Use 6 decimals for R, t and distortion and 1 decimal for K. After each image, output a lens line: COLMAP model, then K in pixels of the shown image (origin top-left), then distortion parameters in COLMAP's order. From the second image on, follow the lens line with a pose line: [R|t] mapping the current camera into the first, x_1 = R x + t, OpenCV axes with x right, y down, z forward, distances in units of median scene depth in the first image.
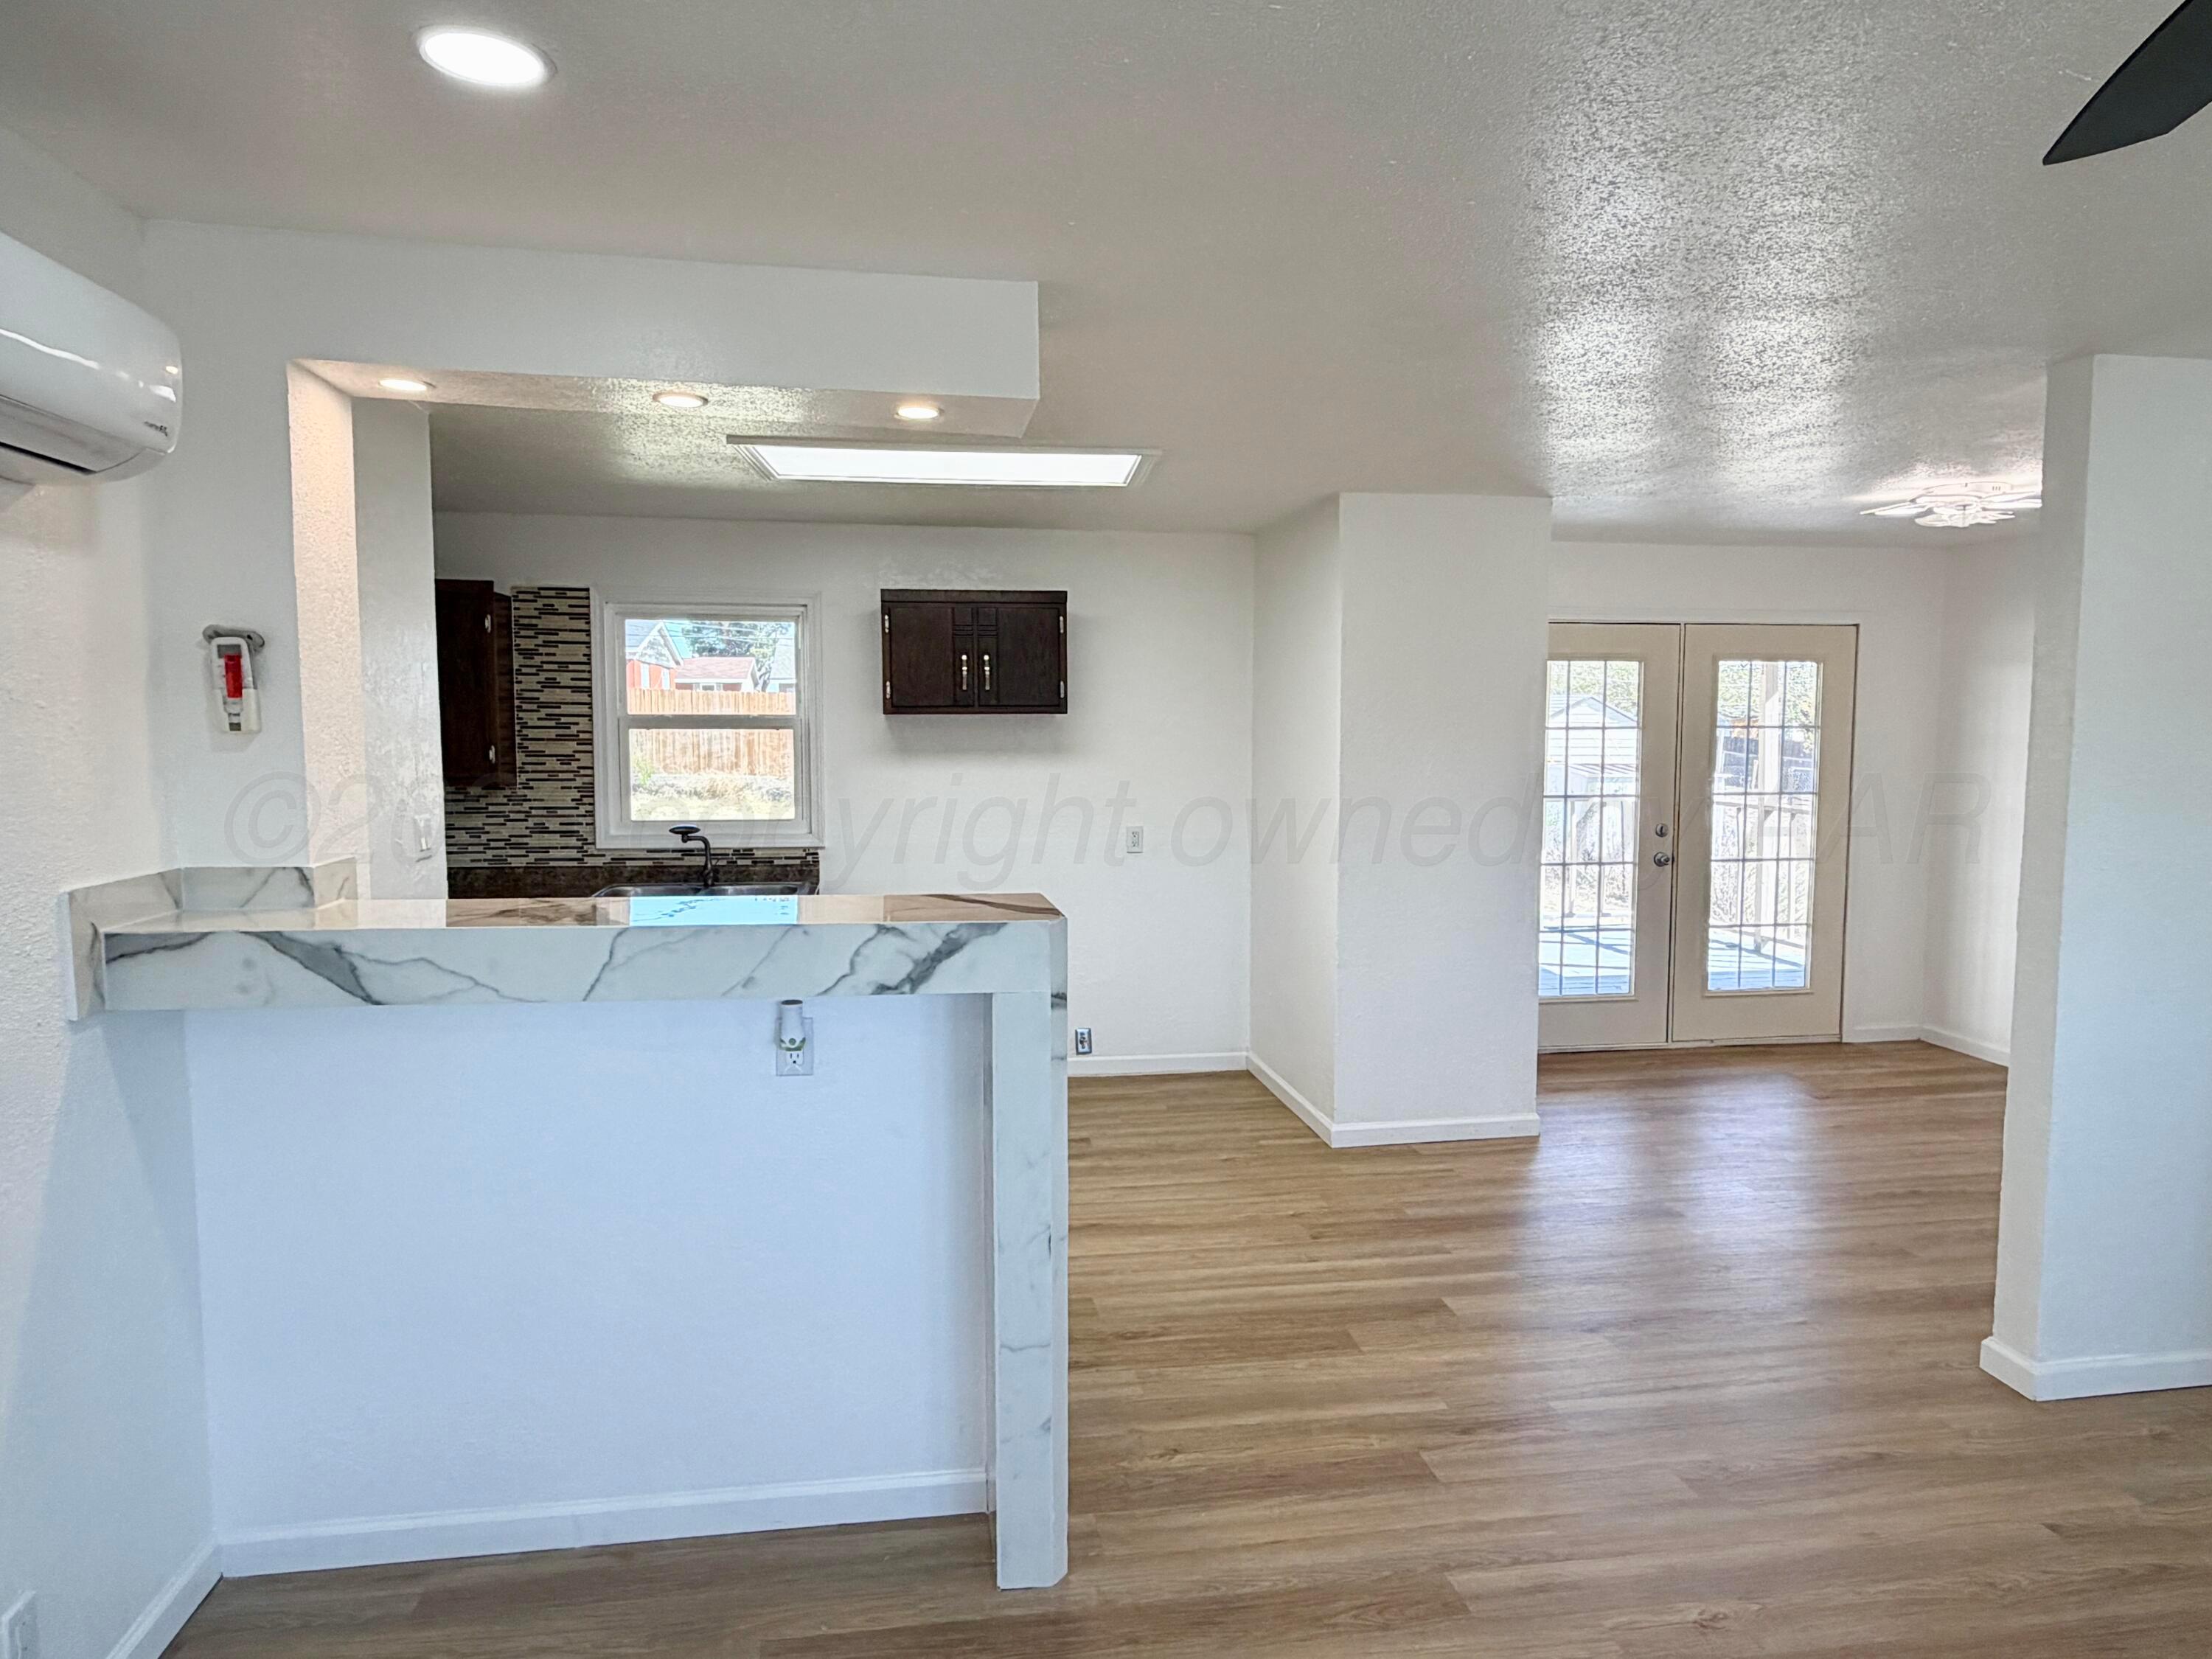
lens RADIAL K [[1385.9, 0, 1106.0], [0, 1385.9, 829.7], [0, 0, 1]] dist [-0.005342, 0.001392]
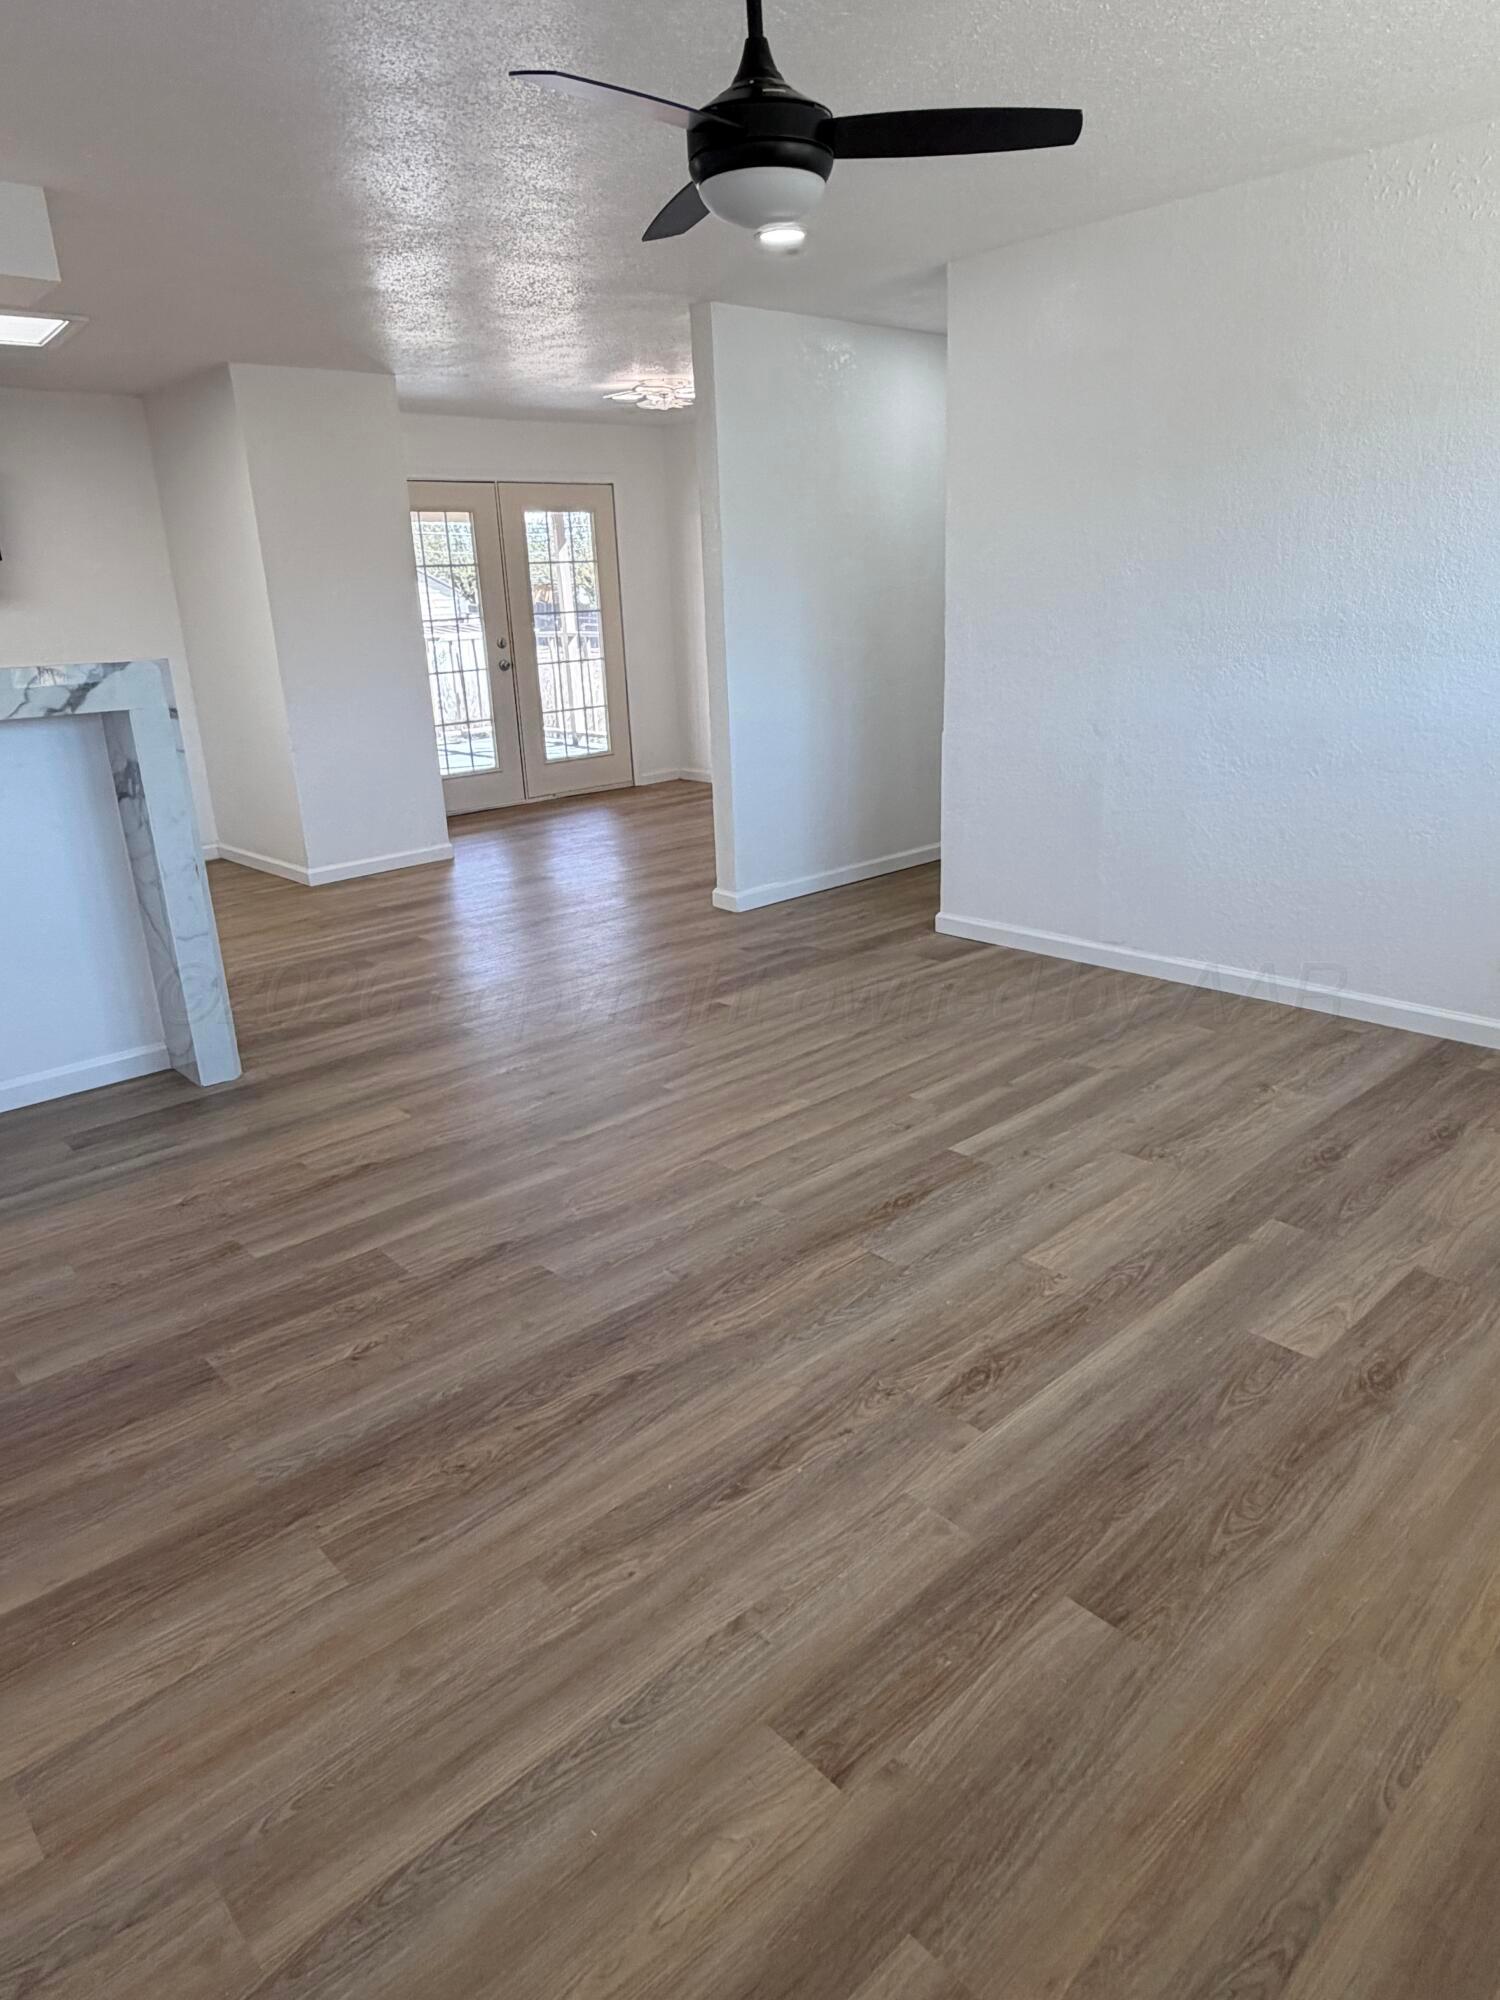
lens RADIAL K [[1253.1, 0, 755.2], [0, 1253.1, 1003.3], [0, 0, 1]] dist [-0.005342, 0.001392]
pose [[0.829436, -0.208467, 0.518244, -0.138636], [0.083677, 0.963654, 0.253713, 0.065034], [-0.552298, -0.167074, 0.816733, -0.271391]]
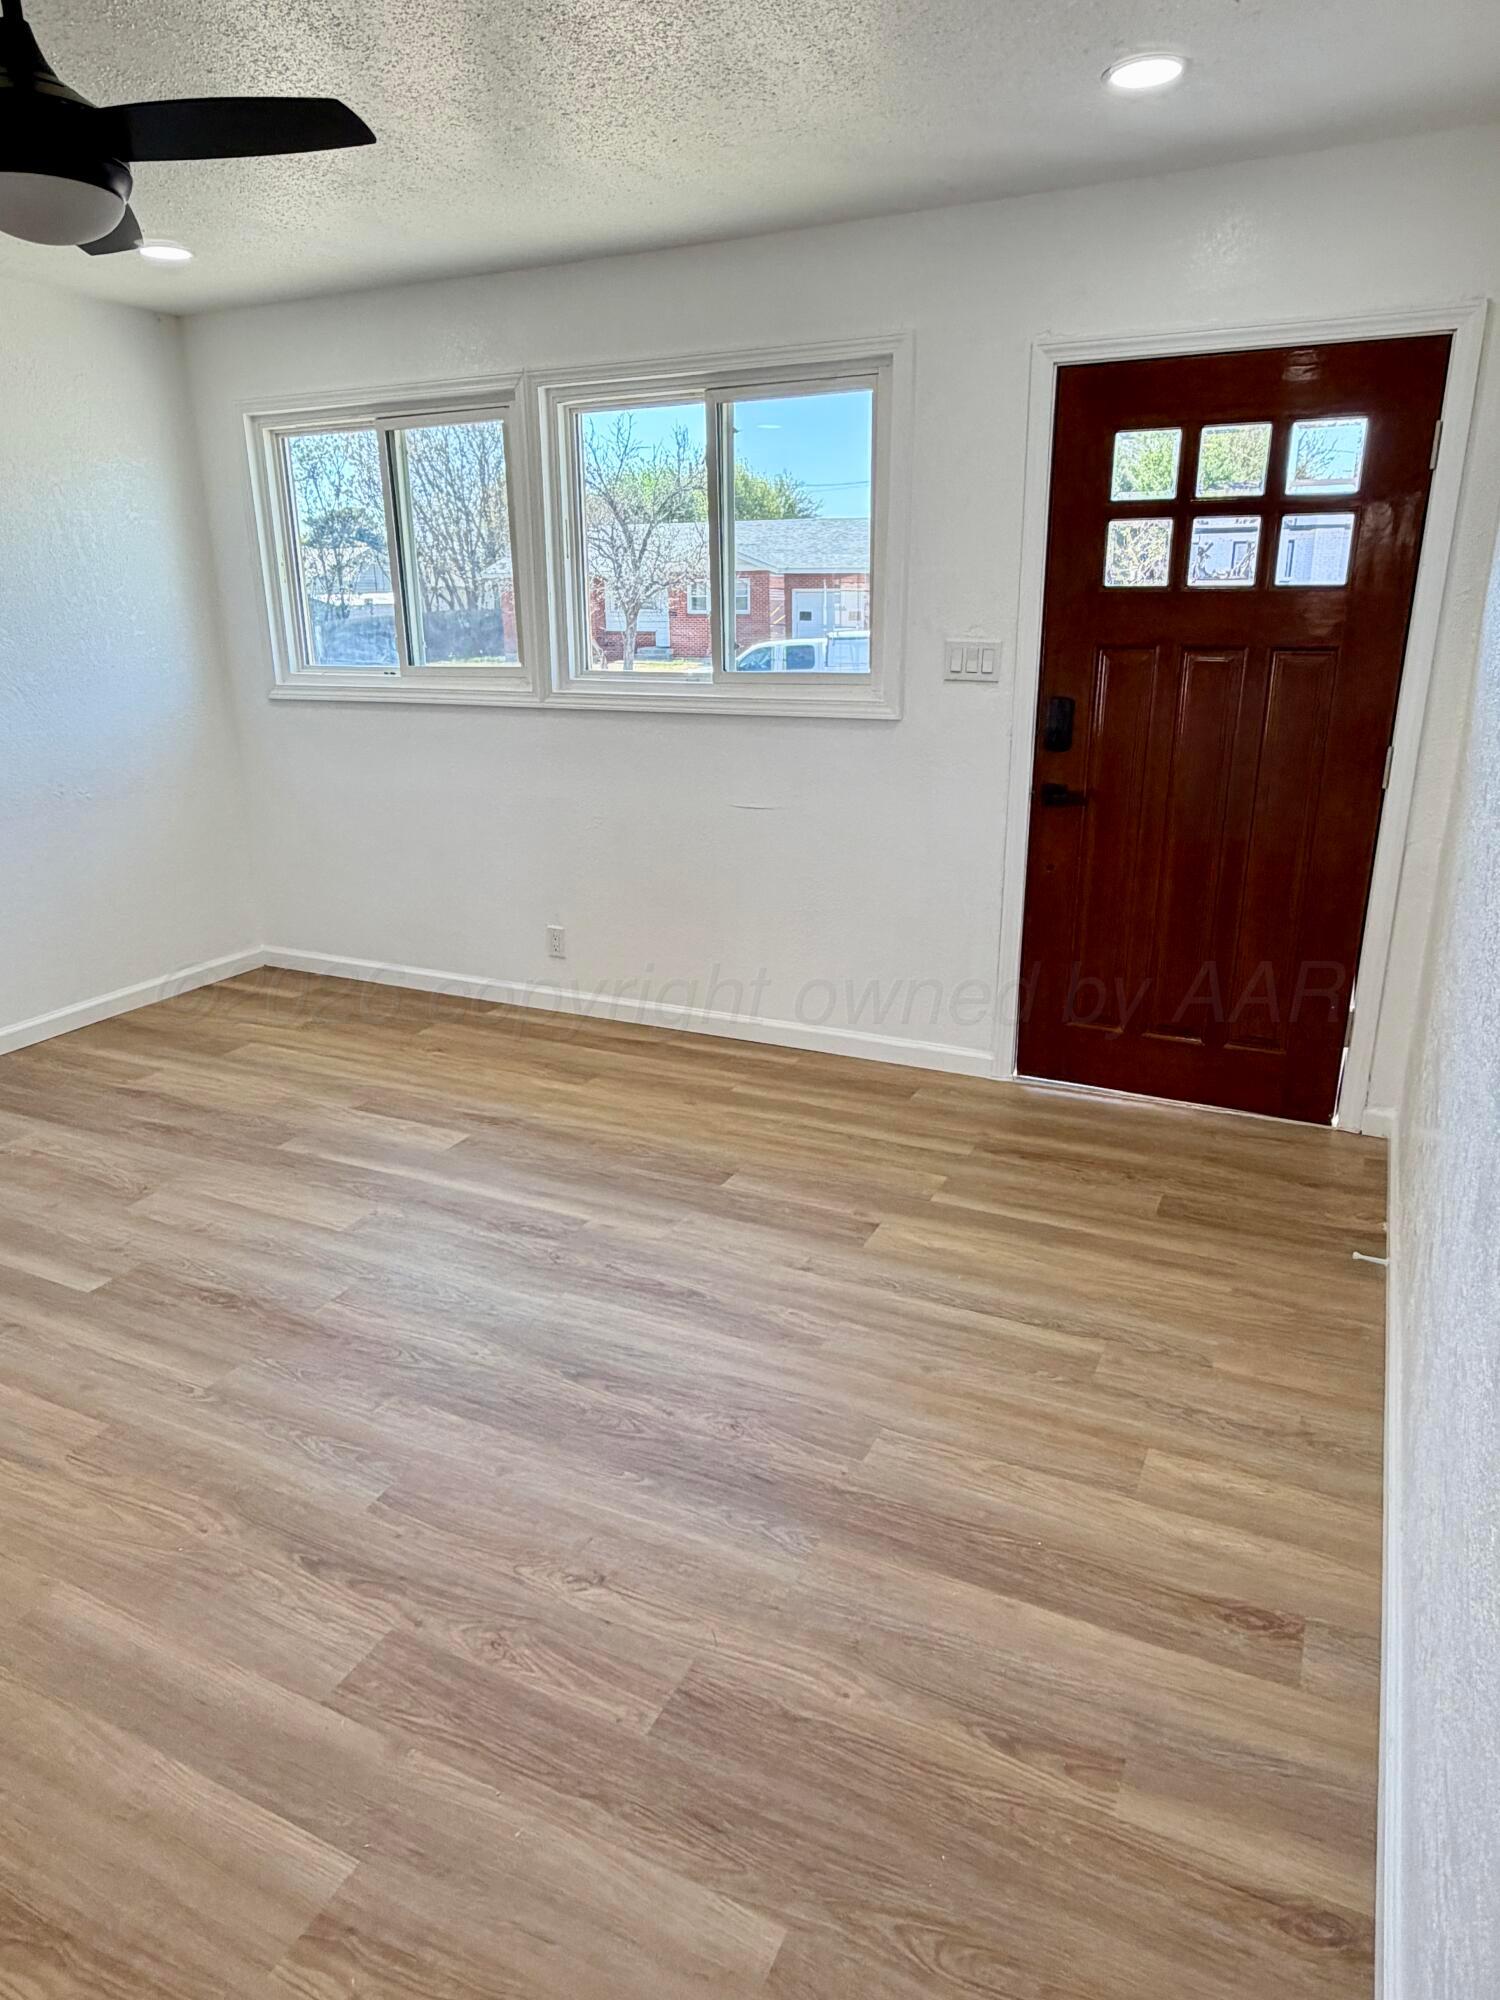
lens RADIAL K [[1253.1, 0, 755.2], [0, 1253.1, 1003.3], [0, 0, 1]] dist [-0.005342, 0.001392]
pose [[-0.821646, -0.173762, 0.542867, -0.275990], [0.055832, 0.923287, 0.380032, -0.013358], [-0.567257, 0.342561, -0.748914, 0.434746]]
